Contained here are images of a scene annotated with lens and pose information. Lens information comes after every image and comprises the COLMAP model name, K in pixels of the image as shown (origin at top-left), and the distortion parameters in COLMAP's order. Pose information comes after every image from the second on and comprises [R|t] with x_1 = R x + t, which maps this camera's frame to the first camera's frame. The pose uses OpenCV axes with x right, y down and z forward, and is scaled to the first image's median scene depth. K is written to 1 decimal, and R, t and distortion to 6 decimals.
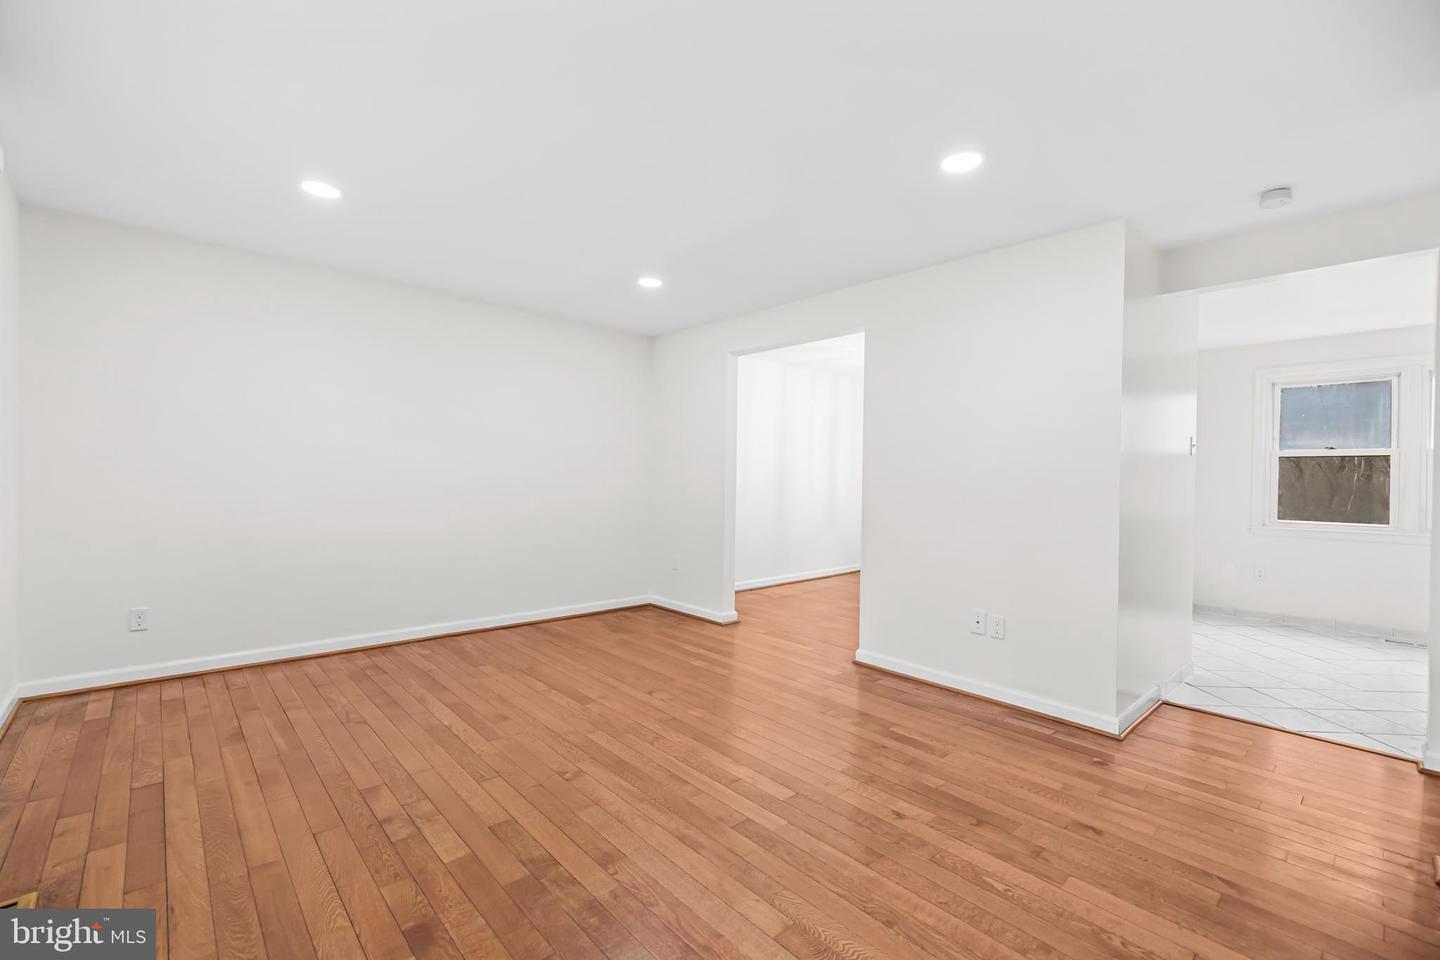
lens RADIAL K [[609.9, 0, 718.6], [0, 609.9, 478.6], [0, 0, 1]] dist [0.000323, -0.000801]
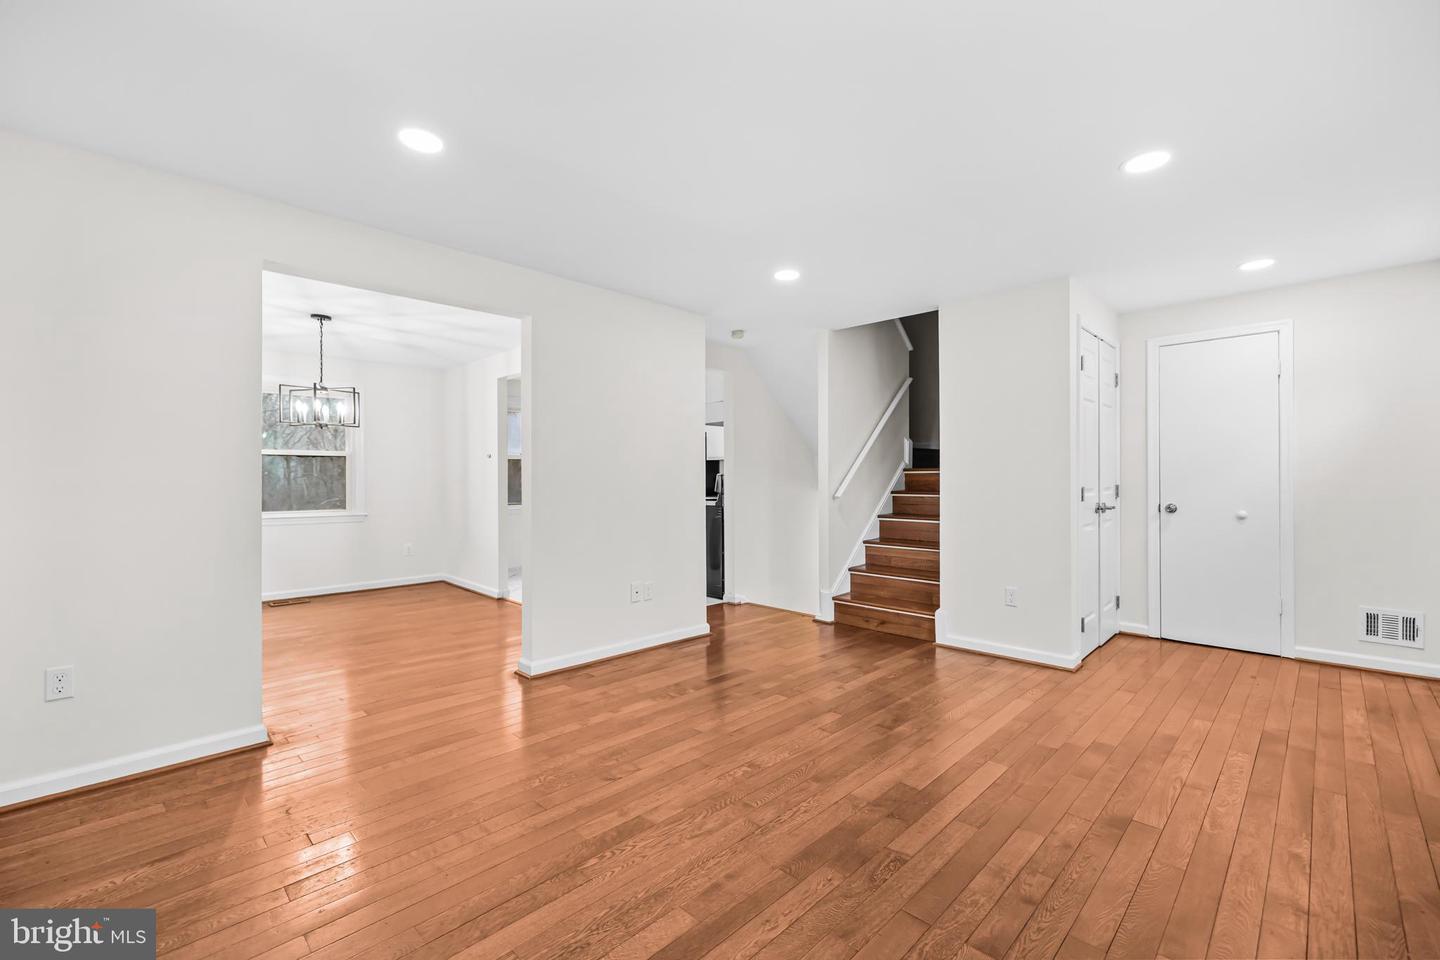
lens RADIAL K [[609.9, 0, 713.0], [0, 609.9, 479.0], [0, 0, 1]] dist [0.000323, -0.000801]
pose [[-0.039509, -0.017139, 0.999072, -0.954993], [0.005221, 0.999836, 0.017359, -0.019223], [-0.999206, 0.005902, -0.039413, 1.037298]]
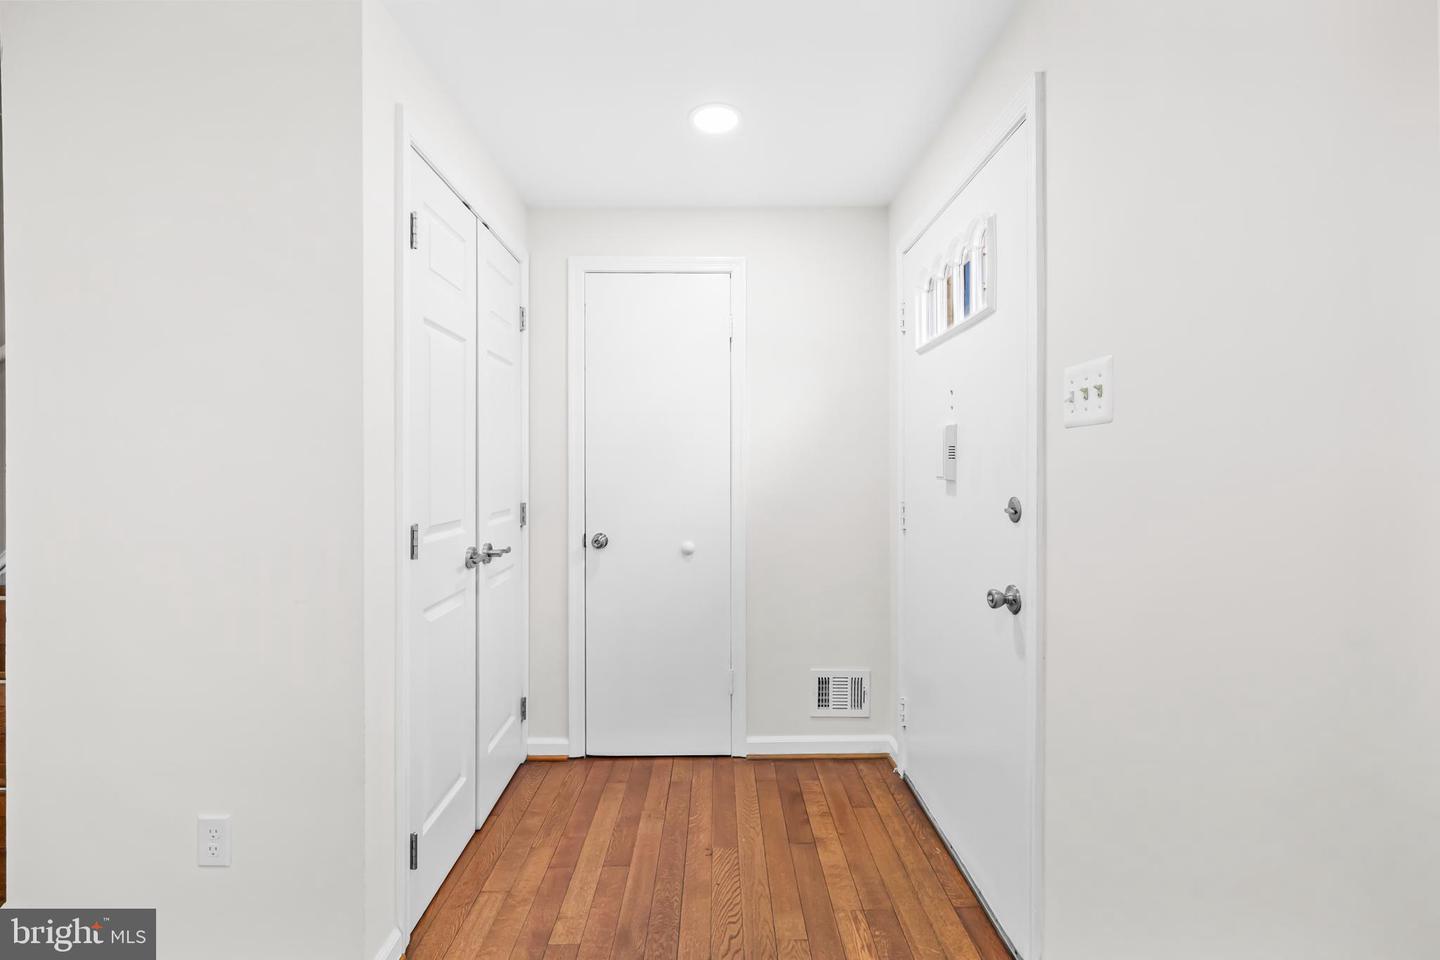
lens RADIAL K [[609.9, 0, 723.7], [0, 609.9, 473.5], [0, 0, 1]] dist [0.000323, -0.000801]
pose [[-0.744781, -0.024073, 0.666874, -0.237003], [-0.012287, 0.999674, 0.022363, -0.038740], [-0.667195, 0.008462, -0.744835, 0.400006]]
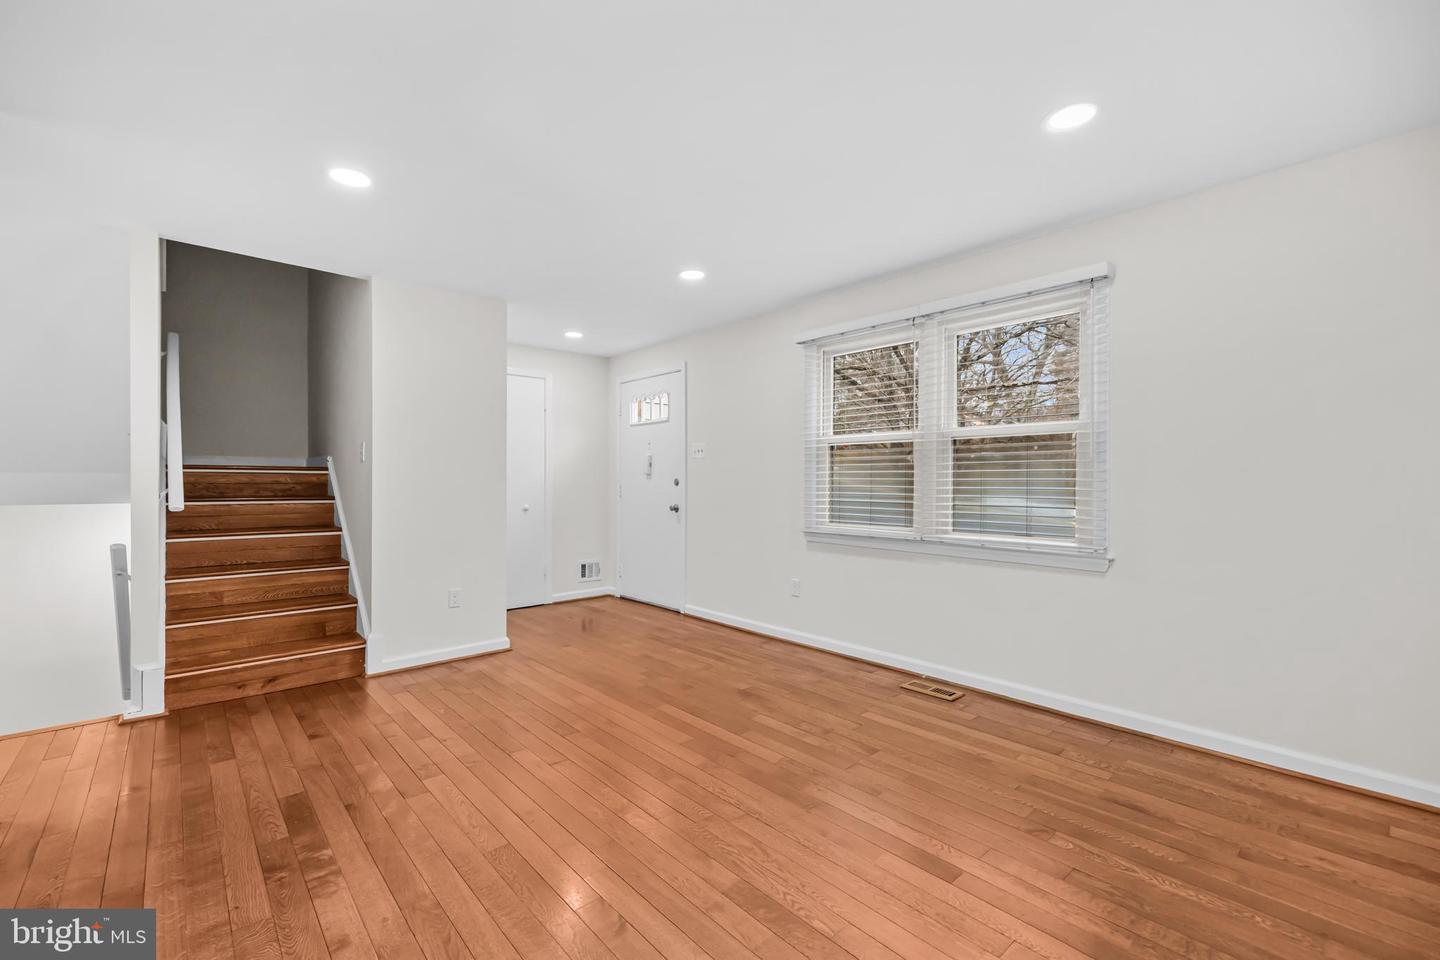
lens RADIAL K [[609.9, 0, 723.7], [0, 609.9, 485.9], [0, 0, 1]] dist [0.000323, -0.000801]
pose [[-0.999787, -0.020622, 0.000814, -0.212596], [-0.020611, 0.999713, 0.012215, -0.011019], [-0.001066, 0.012195, -0.999925, 1.701244]]
